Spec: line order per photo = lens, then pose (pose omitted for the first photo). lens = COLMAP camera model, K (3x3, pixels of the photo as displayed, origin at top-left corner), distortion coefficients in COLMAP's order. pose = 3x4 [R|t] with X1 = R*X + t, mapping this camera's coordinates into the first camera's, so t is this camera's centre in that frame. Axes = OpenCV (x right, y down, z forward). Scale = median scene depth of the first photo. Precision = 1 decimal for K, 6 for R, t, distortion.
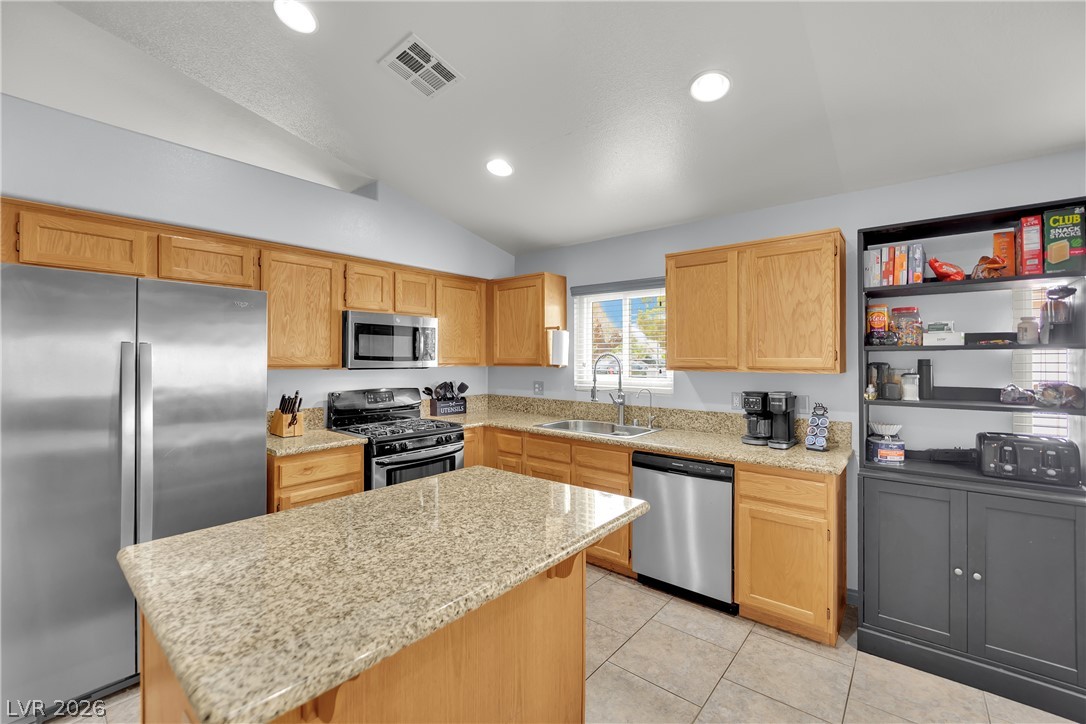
lens RADIAL K [[448.6, 0, 538.0], [0, 448.6, 359.3], [0, 0, 1]] dist [-0.015085, -0.001316]
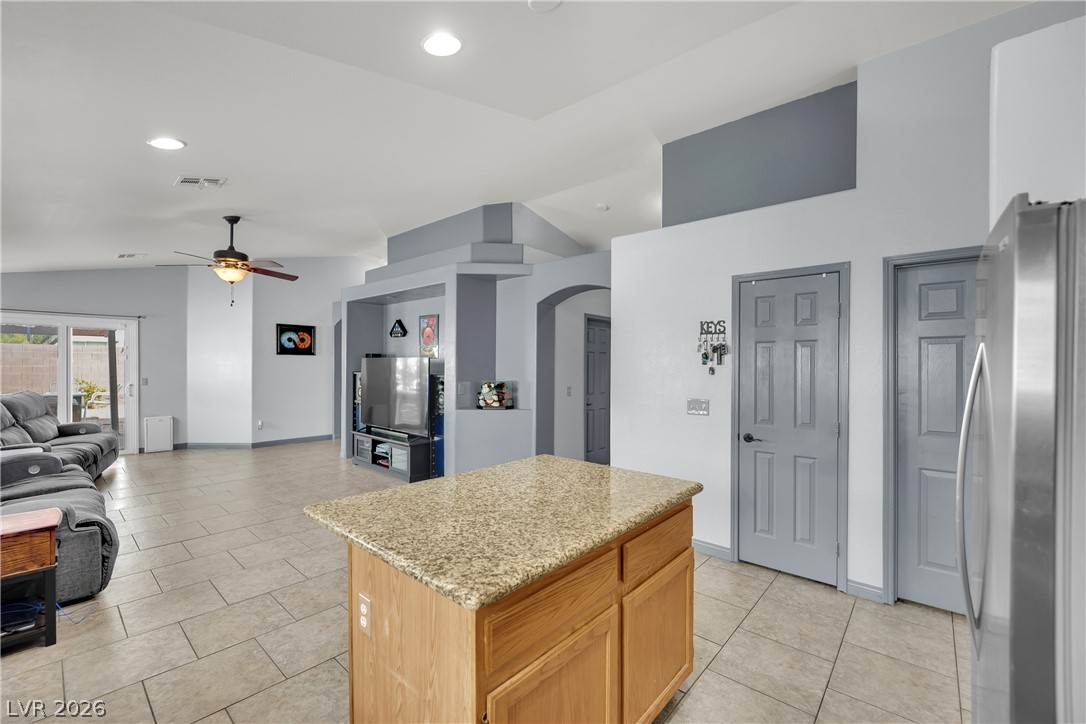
lens RADIAL K [[448.6, 0, 532.2], [0, 448.6, 370.7], [0, 0, 1]] dist [-0.015085, -0.001316]
pose [[-0.999538, -0.012080, 0.027888, -0.167142], [-0.011687, 0.999831, 0.014216, 0.001282], [-0.028055, 0.013884, -0.999510, 1.197217]]
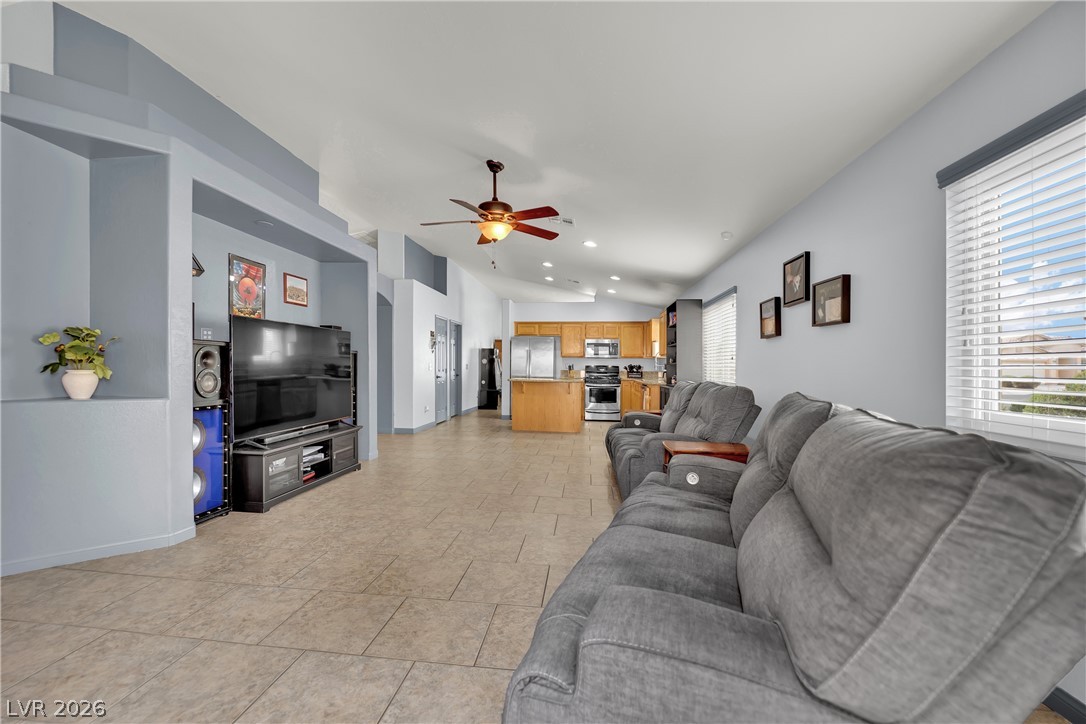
lens RADIAL K [[448.6, 0, 538.9], [0, 448.6, 366.8], [0, 0, 1]] dist [-0.015085, -0.001316]
pose [[0.559603, 0.006061, -0.828739, 2.386947], [-0.014926, 0.999885, -0.002765, 0.117997], [0.828627, 0.013917, 0.559629, -1.246160]]
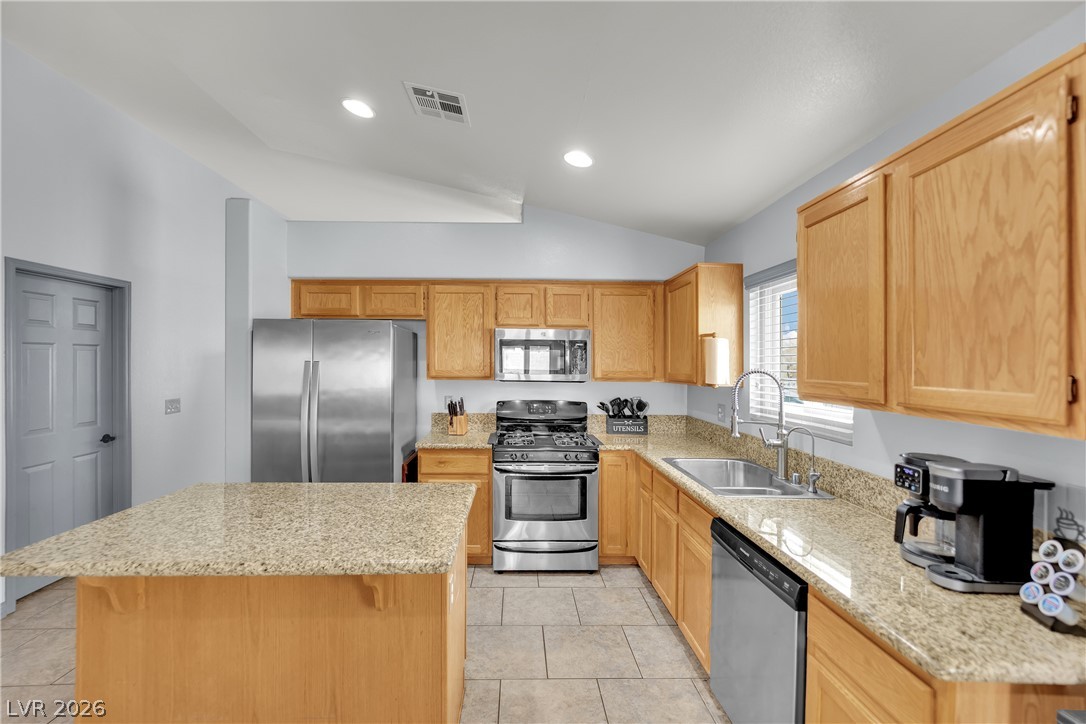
lens RADIAL K [[448.6, 0, 527.4], [0, 448.6, 375.3], [0, 0, 1]] dist [-0.015085, -0.001316]
pose [[0.657397, 0.021978, -0.753224, 0.563276], [-0.011409, 0.999750, 0.019214, -0.019009], [0.753458, -0.004038, 0.657484, 0.367252]]
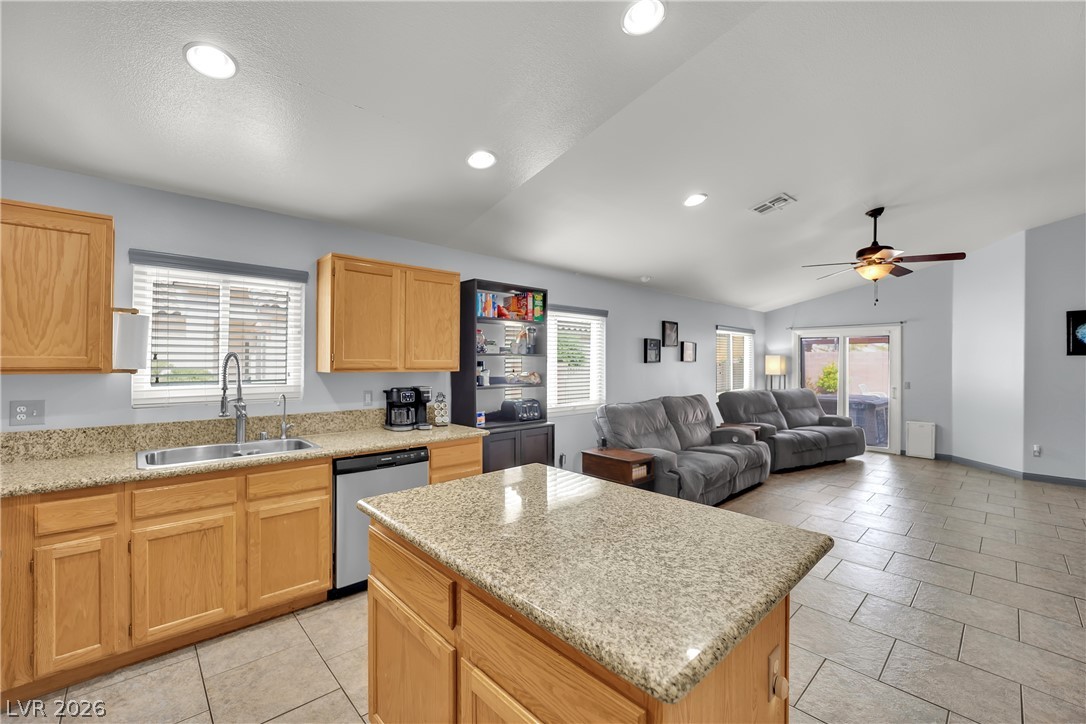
lens RADIAL K [[448.6, 0, 541.5], [0, 448.6, 361.4], [0, 0, 1]] dist [-0.015085, -0.001316]
pose [[0.116156, 0.001584, 0.993230, -0.704983], [-0.004877, 0.999988, -0.001025, 0.000364], [-0.993219, -0.004725, 0.116163, 0.501439]]
